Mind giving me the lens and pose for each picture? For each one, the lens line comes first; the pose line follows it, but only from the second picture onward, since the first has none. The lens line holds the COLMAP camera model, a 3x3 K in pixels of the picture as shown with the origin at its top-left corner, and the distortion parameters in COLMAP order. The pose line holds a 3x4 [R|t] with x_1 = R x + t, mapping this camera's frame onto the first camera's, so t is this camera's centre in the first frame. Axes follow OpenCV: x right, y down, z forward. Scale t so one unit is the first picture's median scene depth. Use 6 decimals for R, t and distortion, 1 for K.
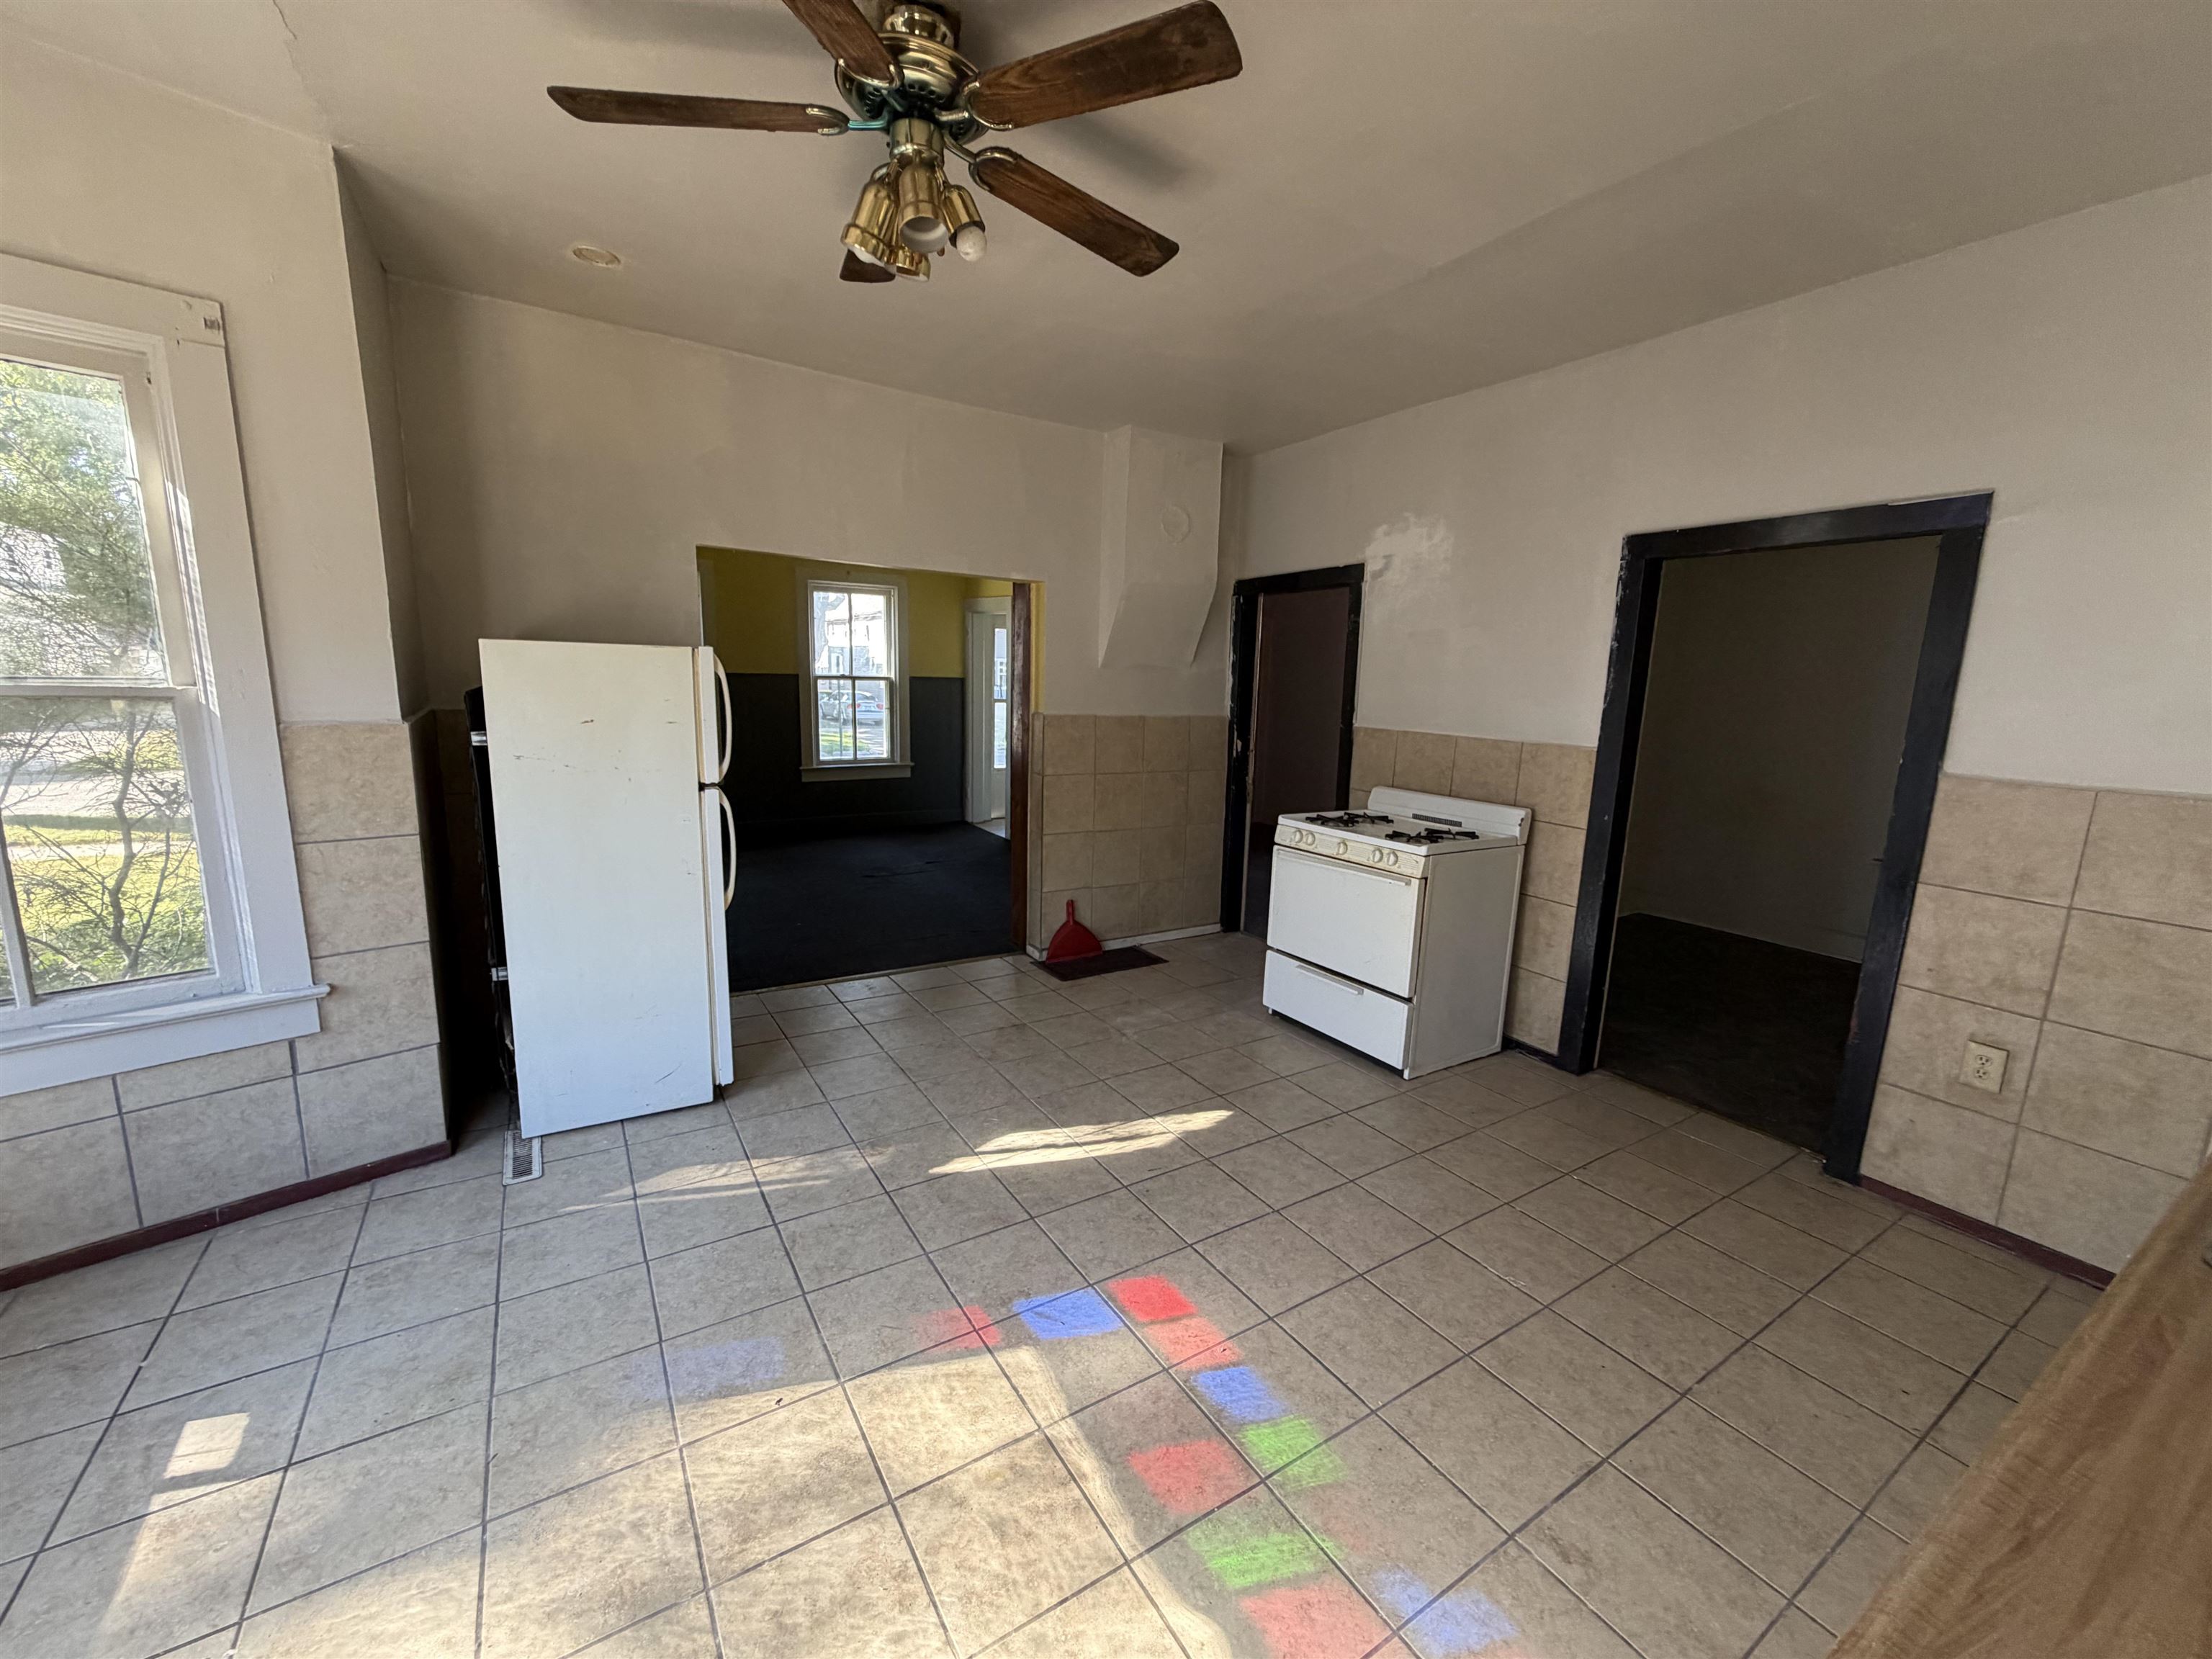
lens RADIAL K [[876.0, 0, 1098.6], [0, 876.0, 833.0], [0, 0, 1]] dist [0.000283, 0.000017]
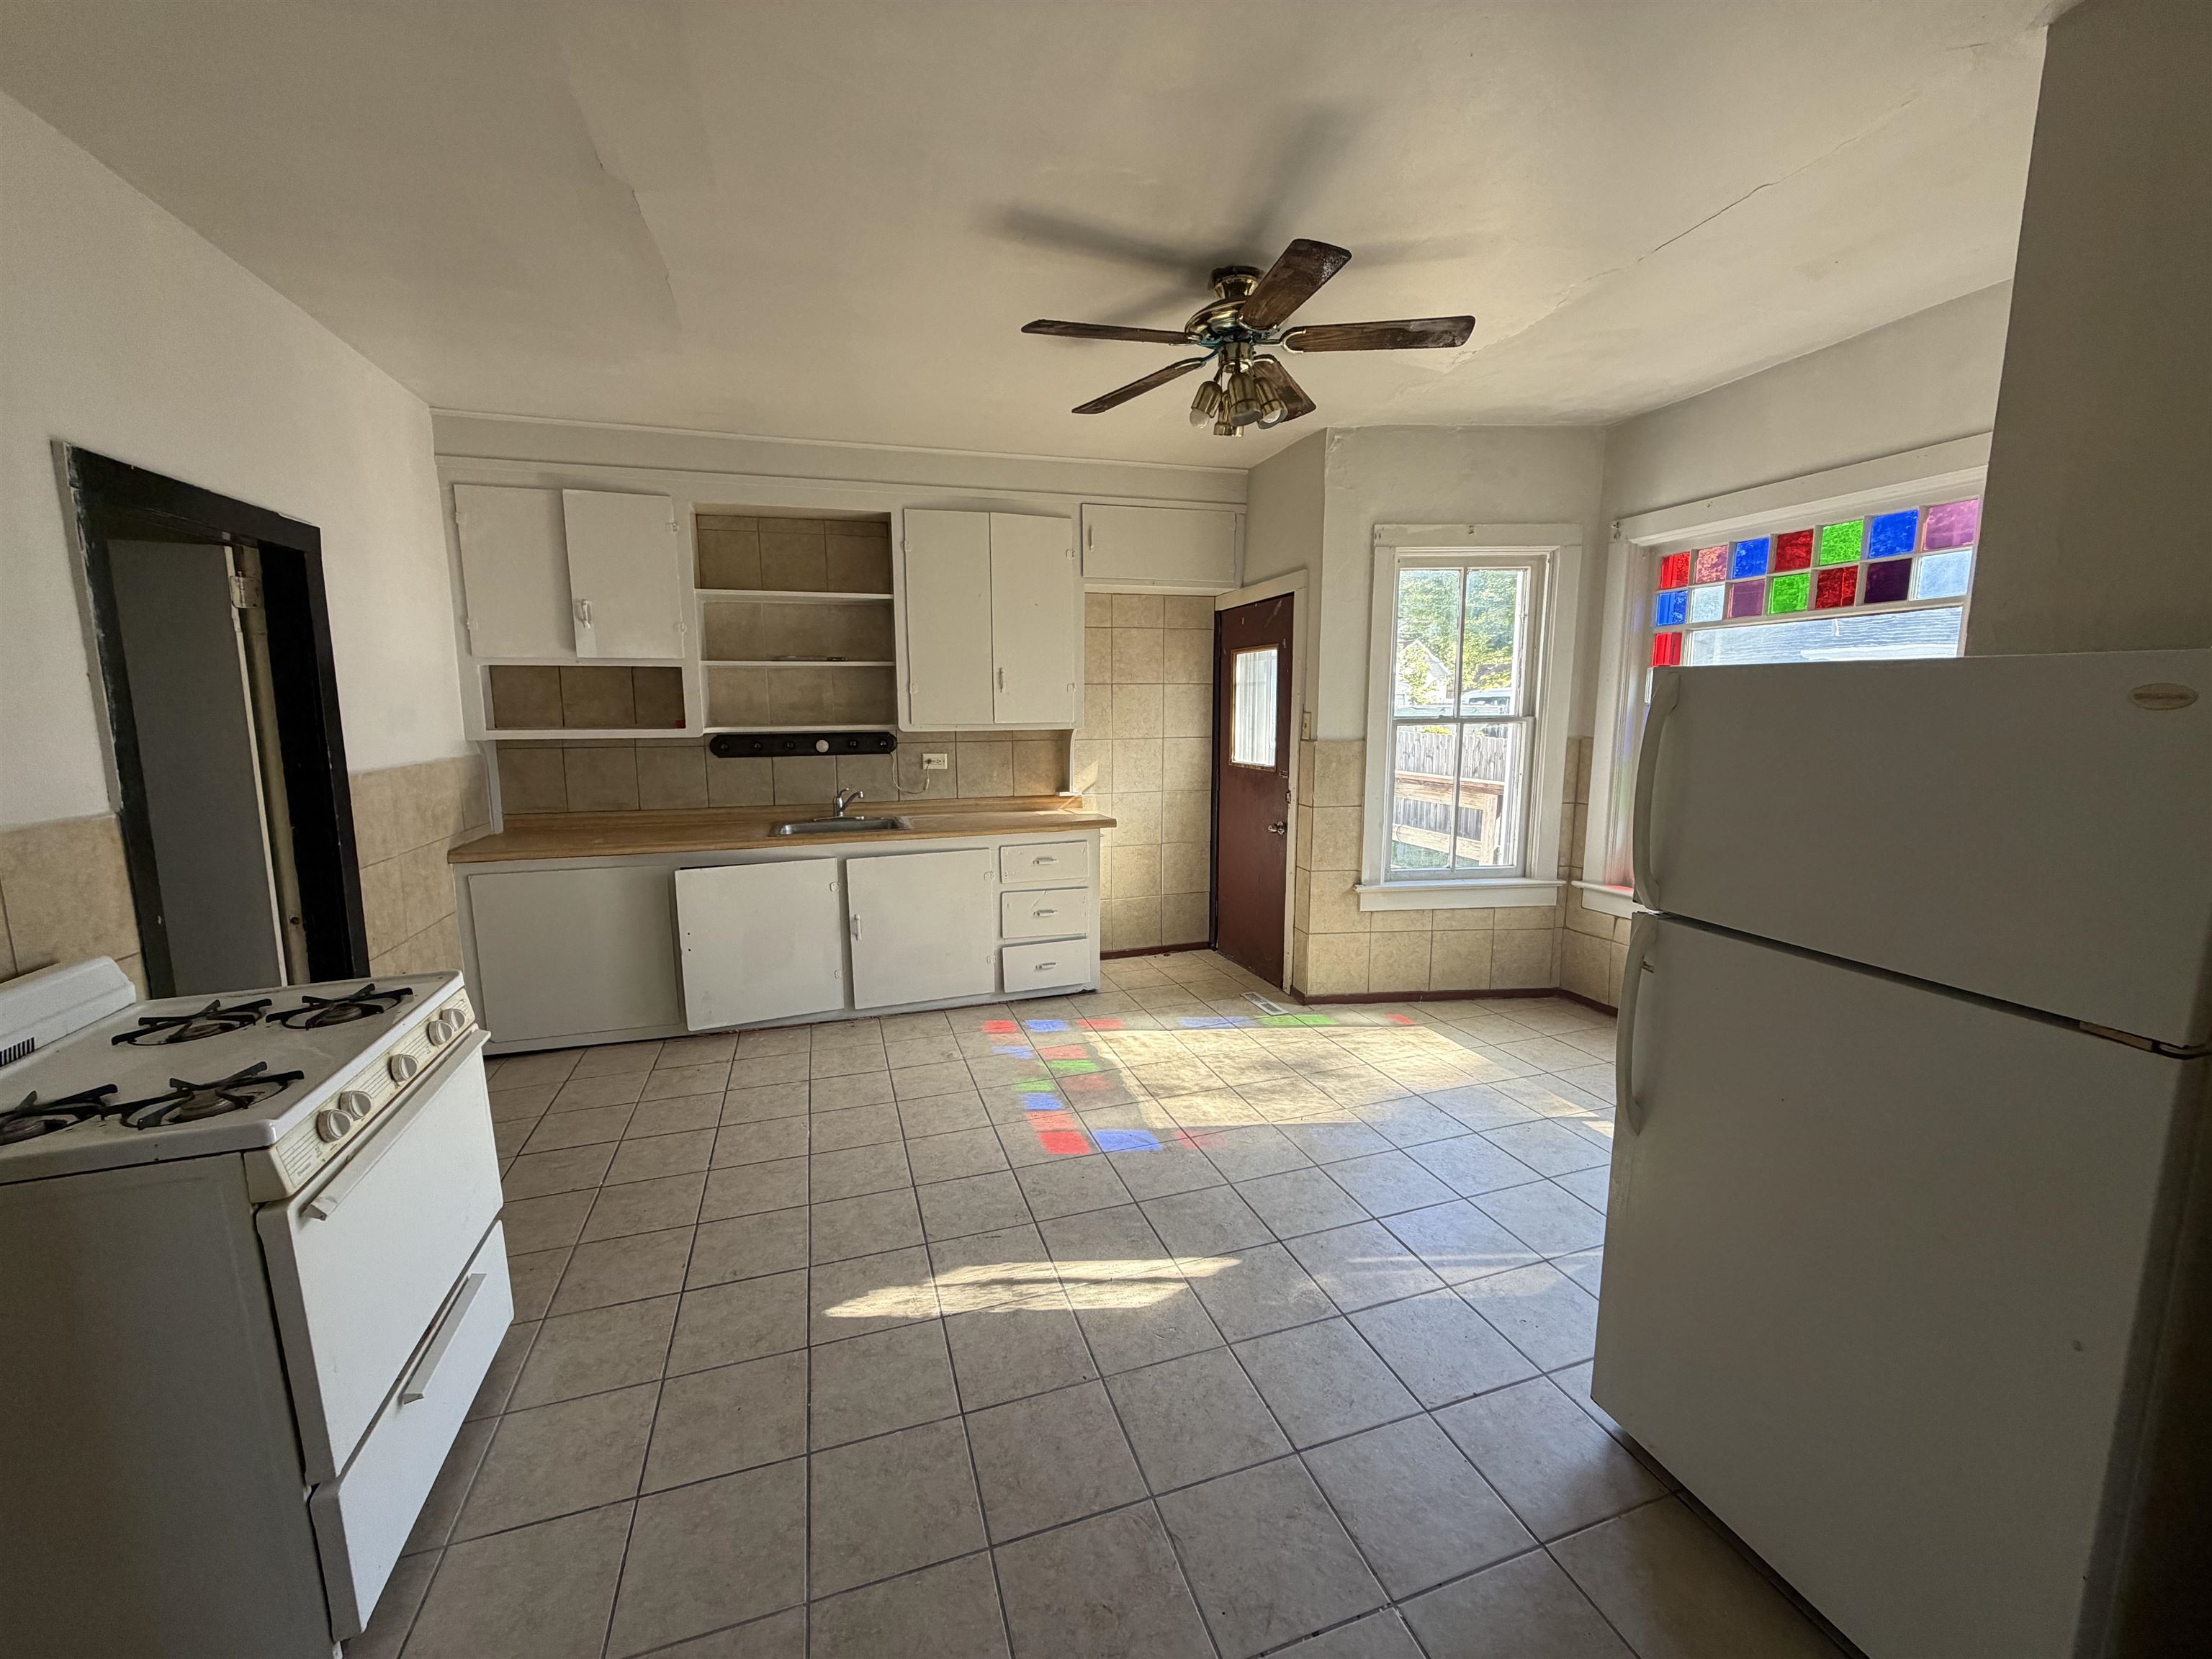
lens RADIAL K [[876.0, 0, 1101.8], [0, 876.0, 827.3], [0, 0, 1]] dist [0.000283, 0.000017]
pose [[-0.970593, -0.052895, 0.234844, -0.323753], [0.025920, 0.946925, 0.320408, -0.422978], [-0.239328, 0.317072, -0.917708, 2.281798]]
